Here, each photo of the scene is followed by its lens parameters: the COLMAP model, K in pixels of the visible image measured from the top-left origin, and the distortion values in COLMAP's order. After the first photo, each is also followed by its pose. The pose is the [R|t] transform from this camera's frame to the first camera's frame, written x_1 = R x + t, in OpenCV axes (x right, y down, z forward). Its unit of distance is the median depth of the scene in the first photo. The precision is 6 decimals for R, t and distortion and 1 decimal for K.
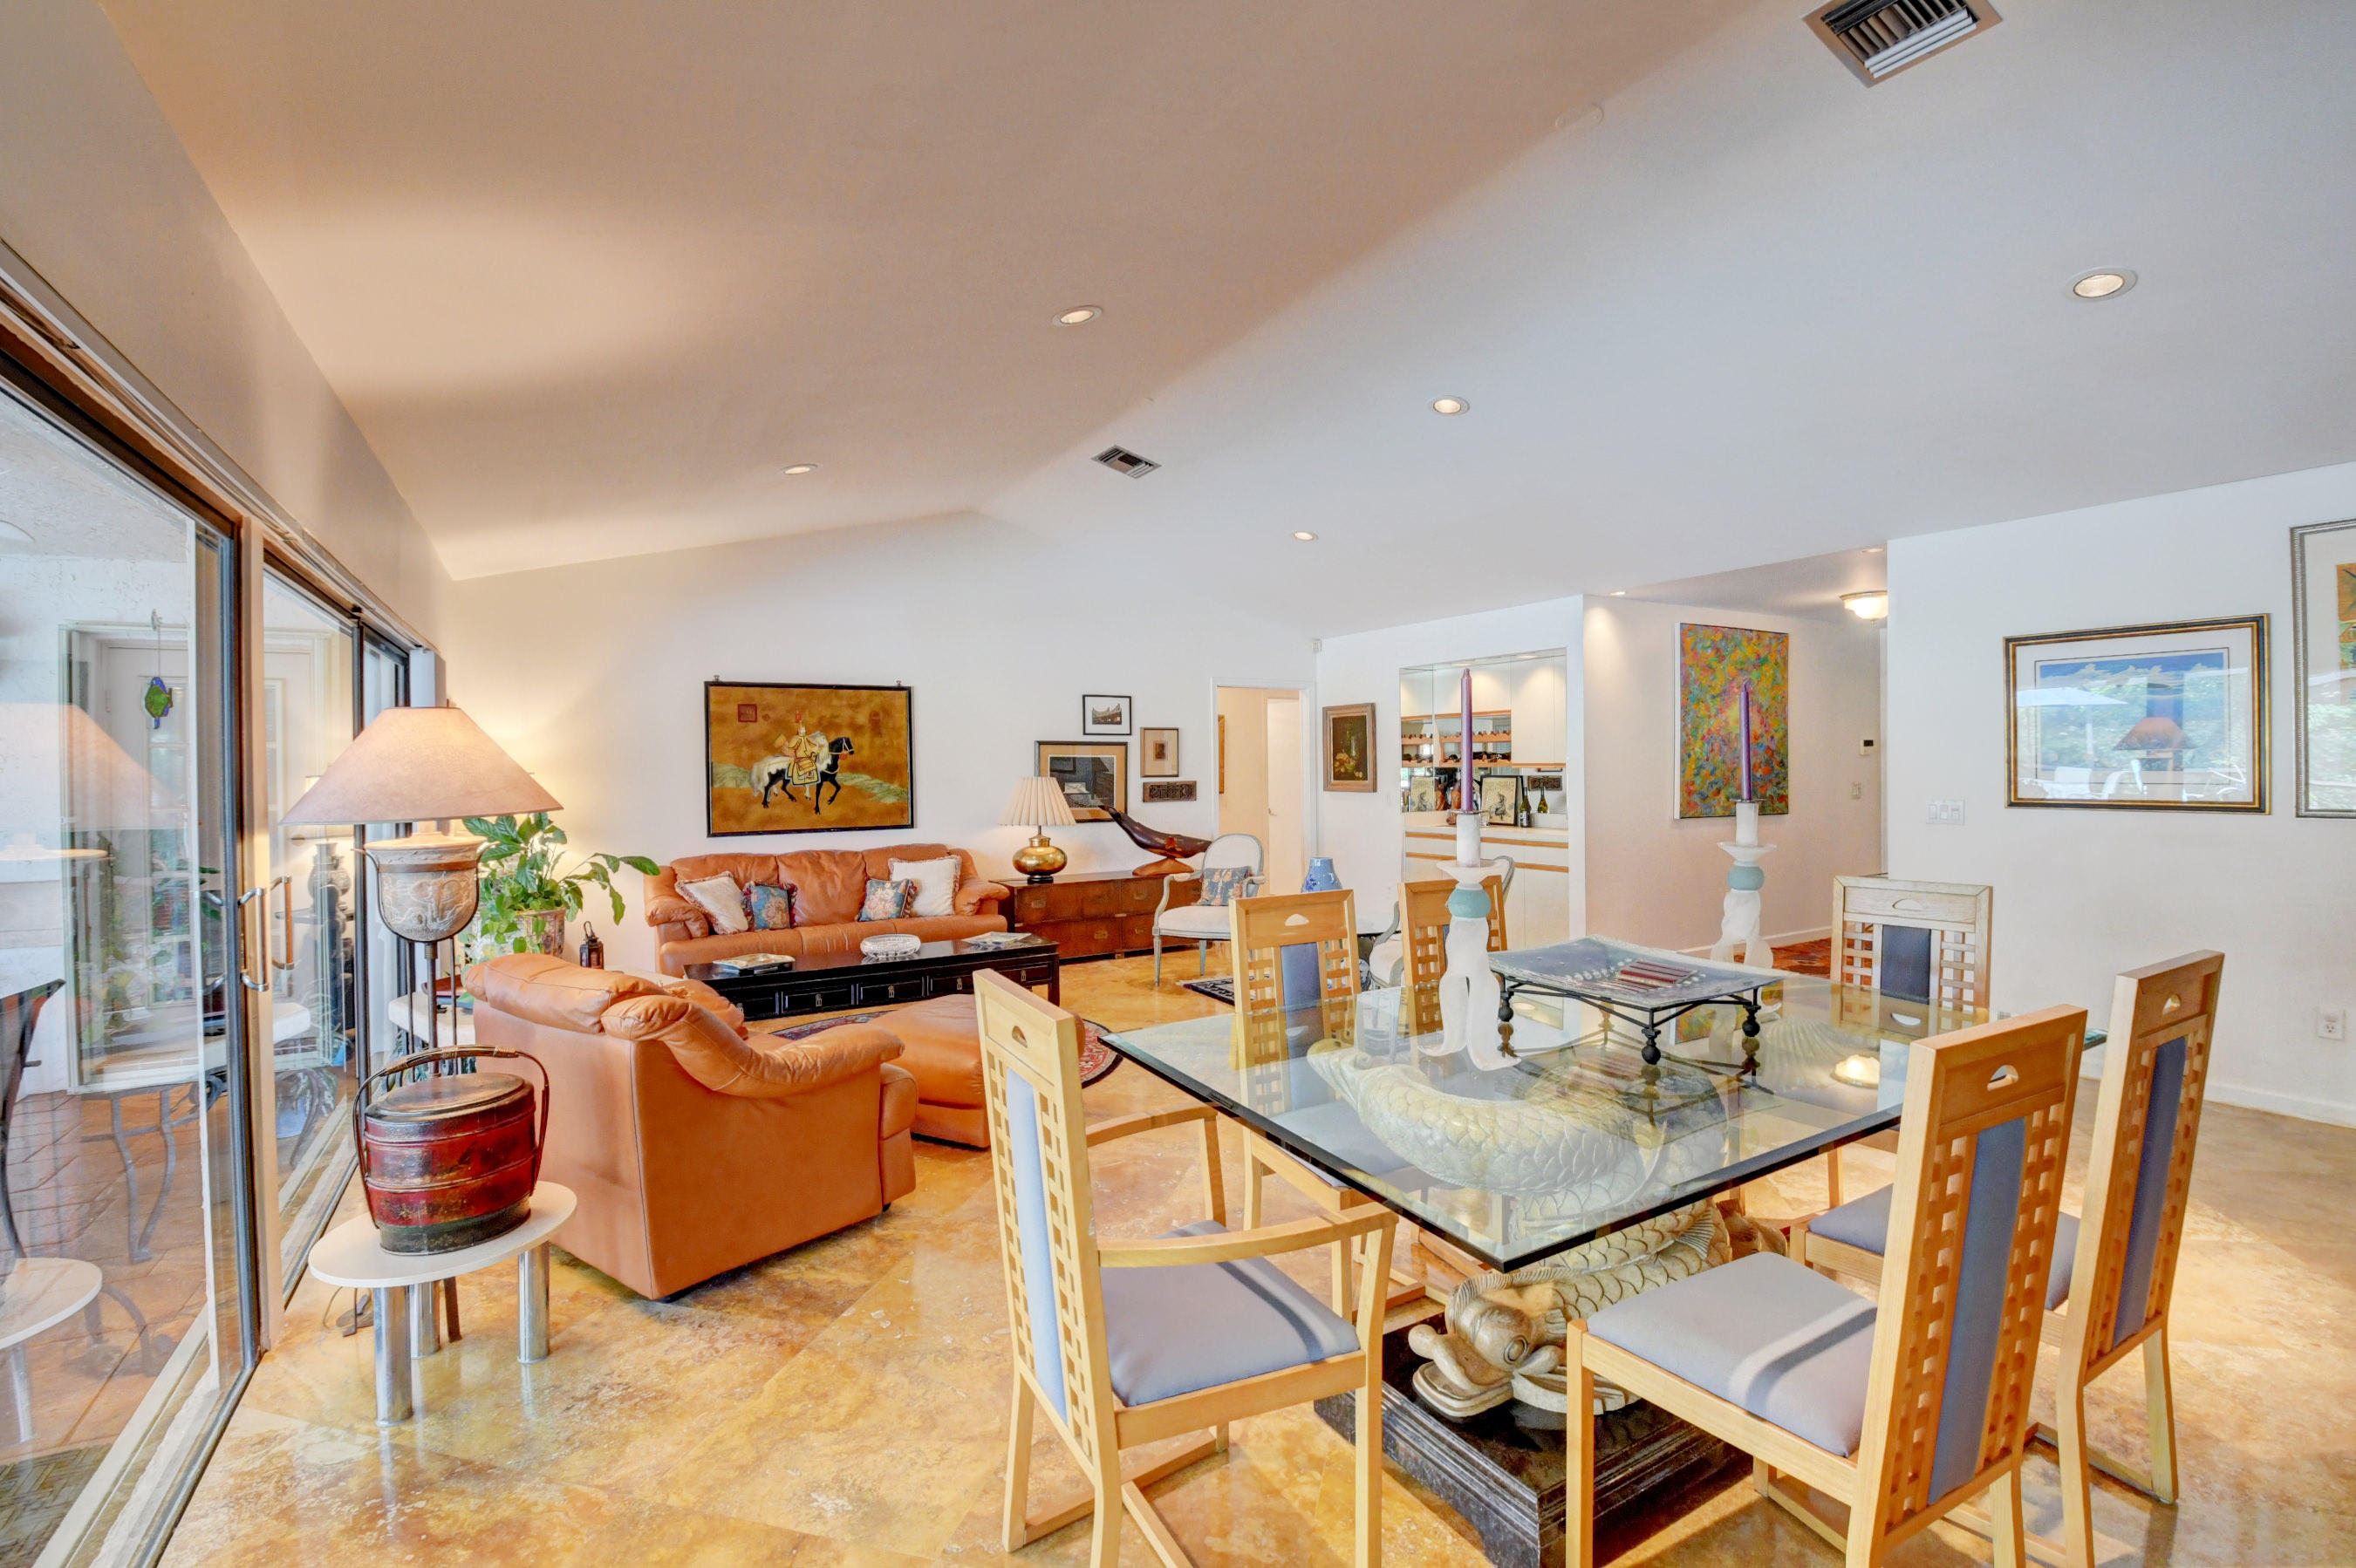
lens RADIAL K [[1032.1, 0, 1185.1], [0, 1032.1, 775.1], [0, 0, 1]] dist [0.022716, -0.035436]
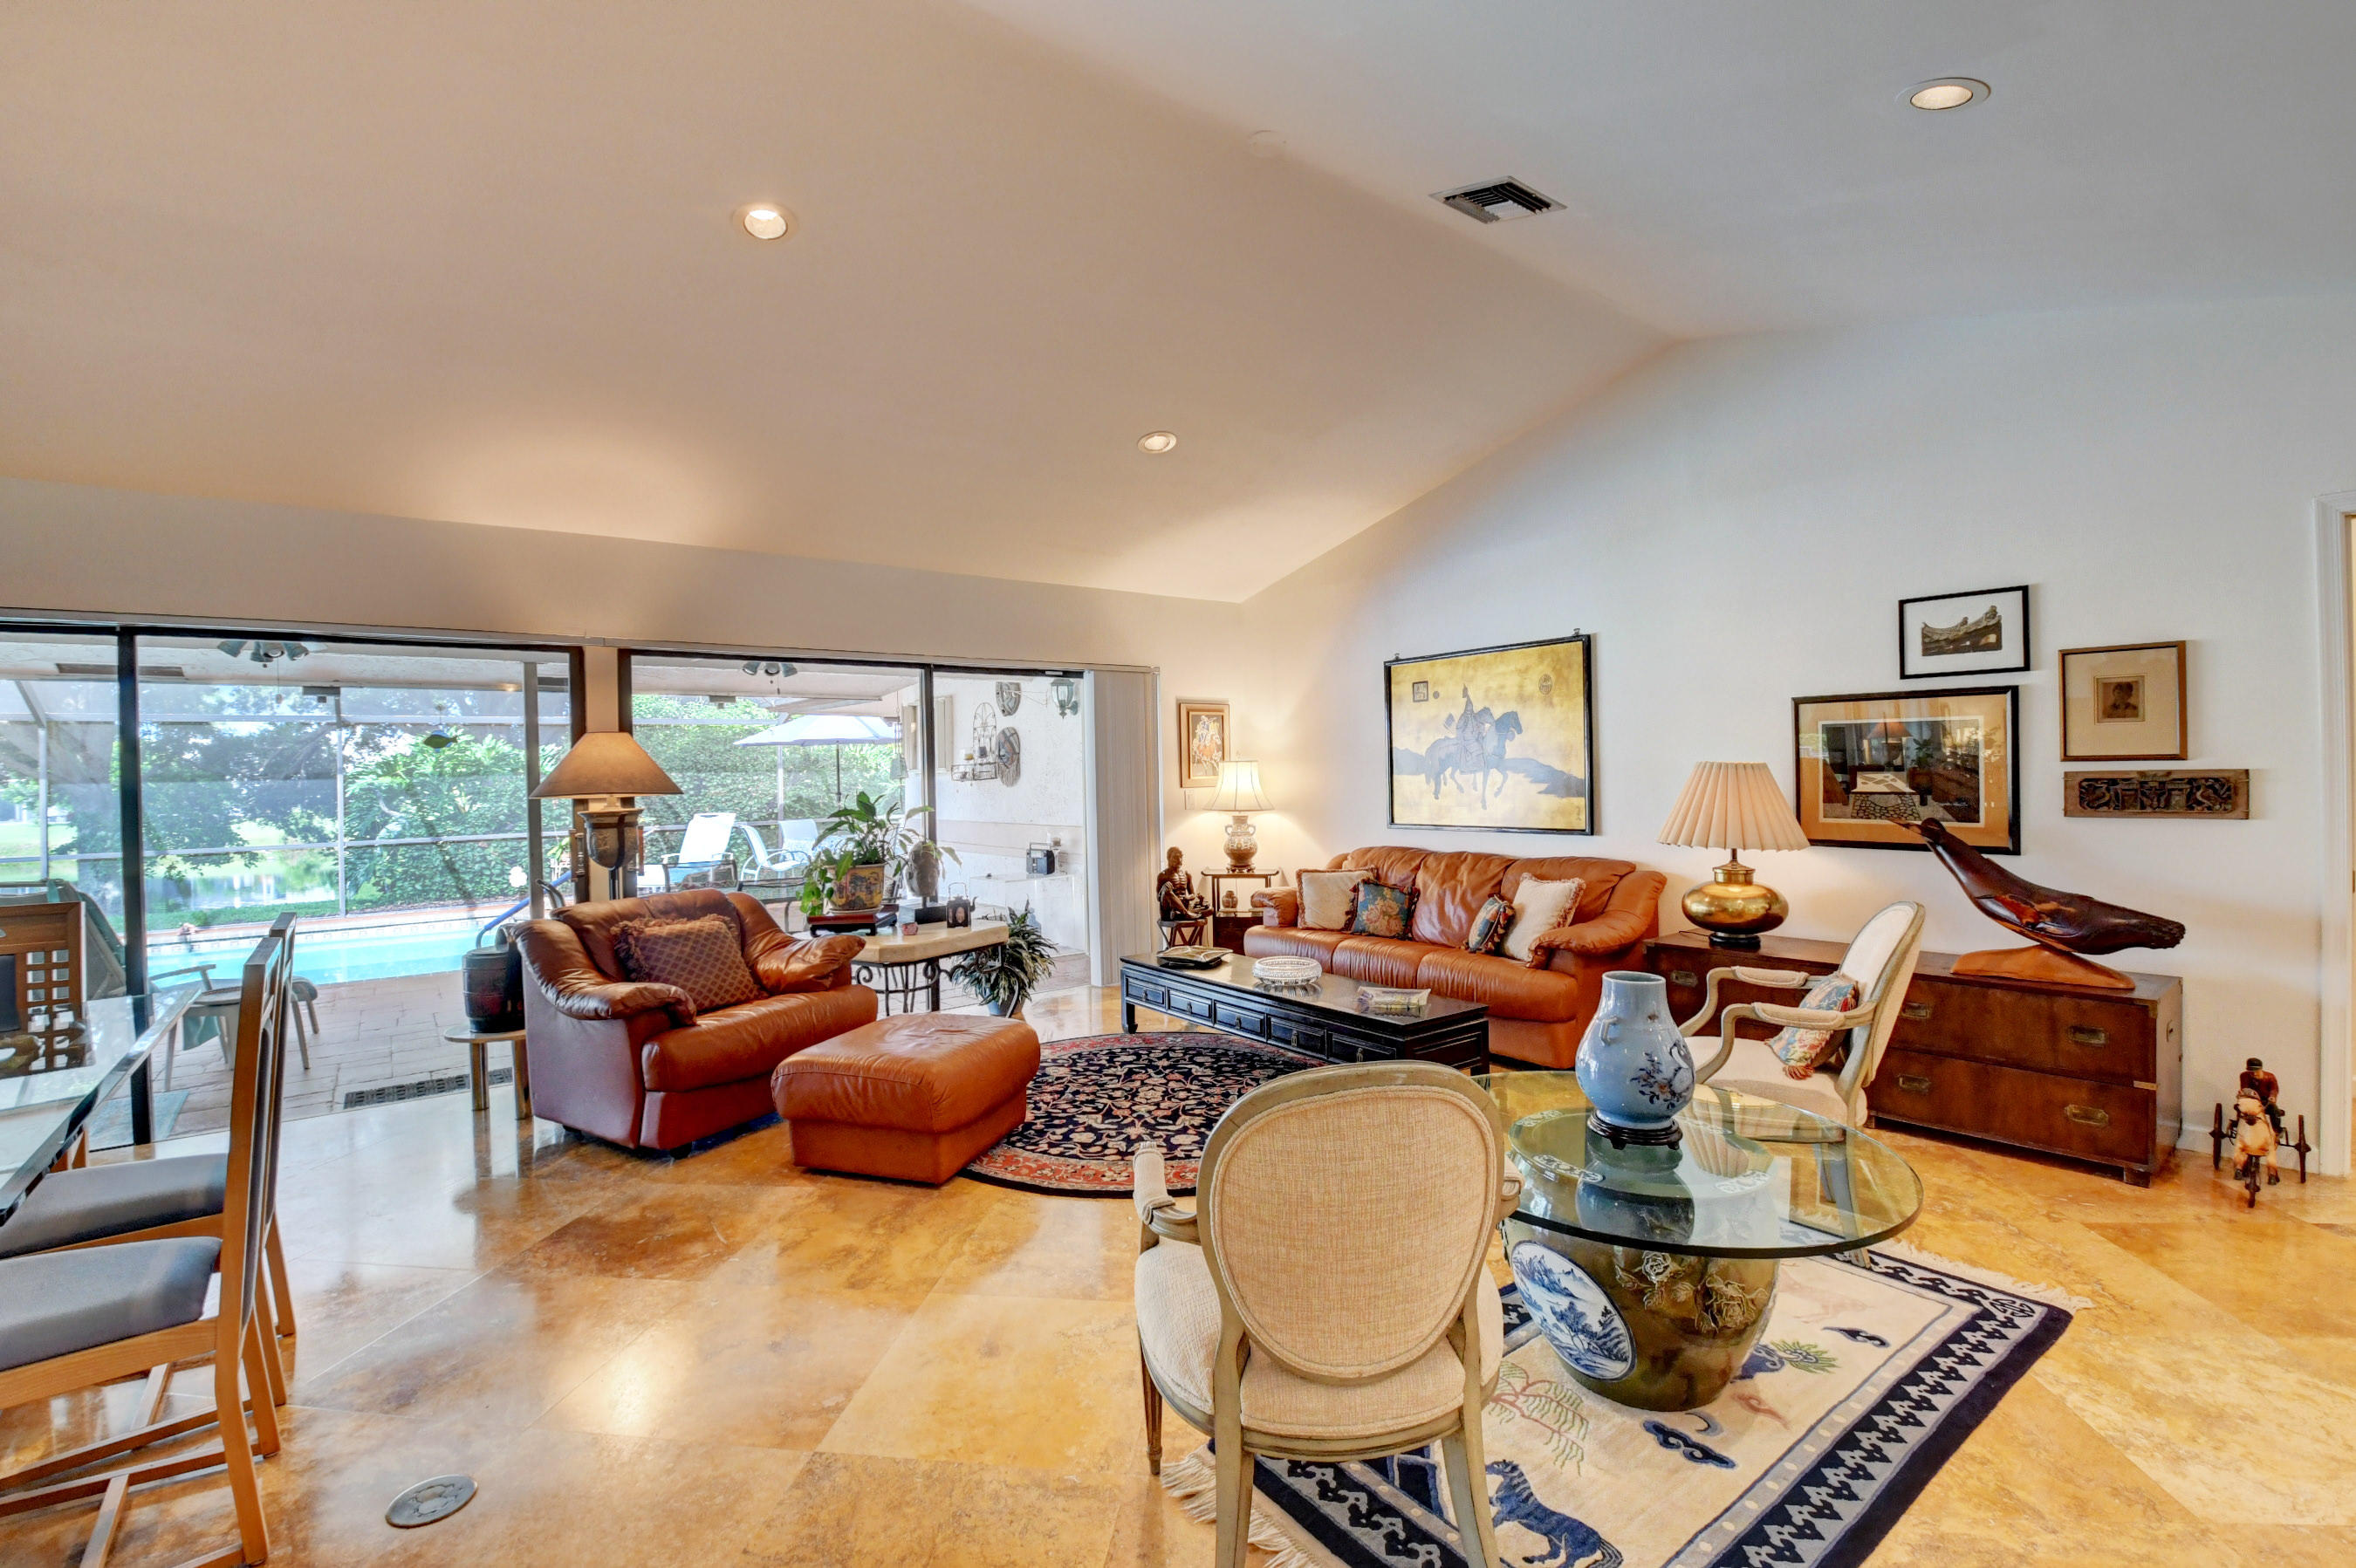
lens RADIAL K [[1033.6, 0, 1185.4], [0, 1033.6, 775.6], [0, 0, 1]] dist [0.013712, -0.025940]
pose [[0.127988, 0.012215, -0.991701, 0.410435], [0.010661, 0.999849, 0.013691, -0.001778], [0.991718, -0.012325, 0.127838, 0.647007]]
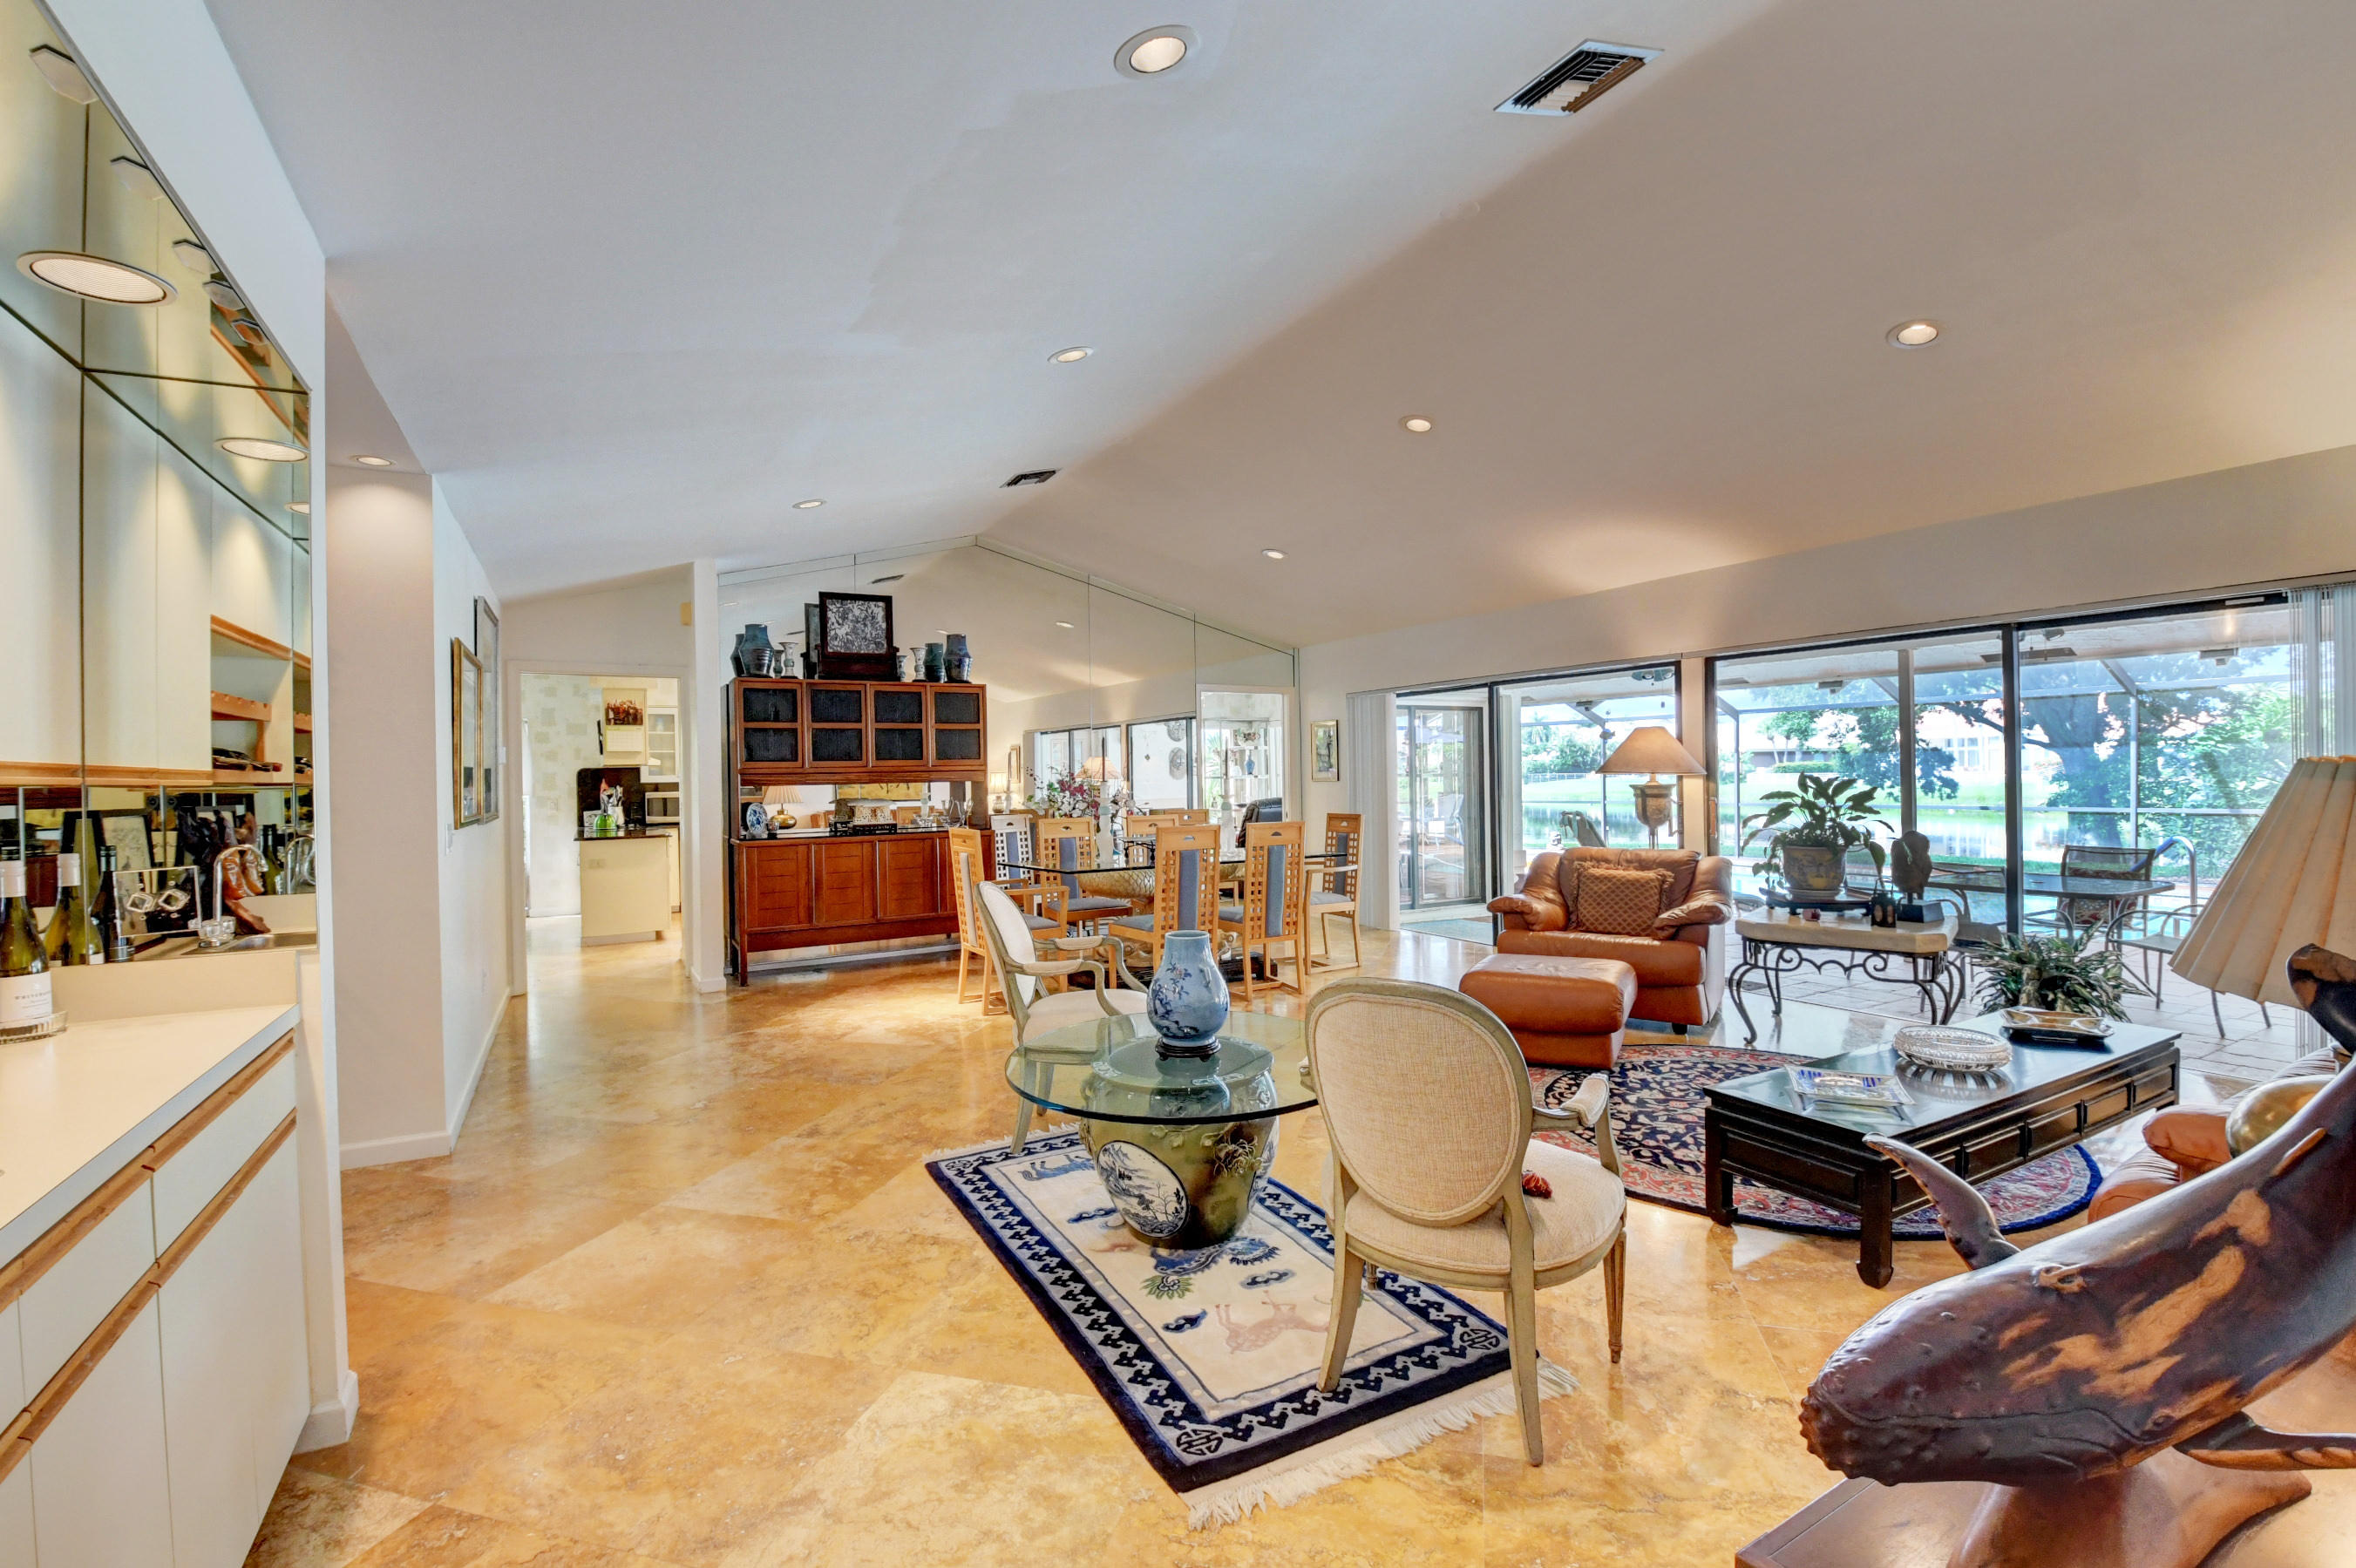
lens RADIAL K [[1033.6, 0, 1185.4], [0, 1033.6, 775.6], [0, 0, 1]] dist [0.013712, -0.025940]
pose [[-0.999422, 0.028186, 0.018993, 0.099896], [0.028411, 0.999529, 0.011635, -0.003918], [-0.018656, 0.012168, -0.999752, 1.250649]]
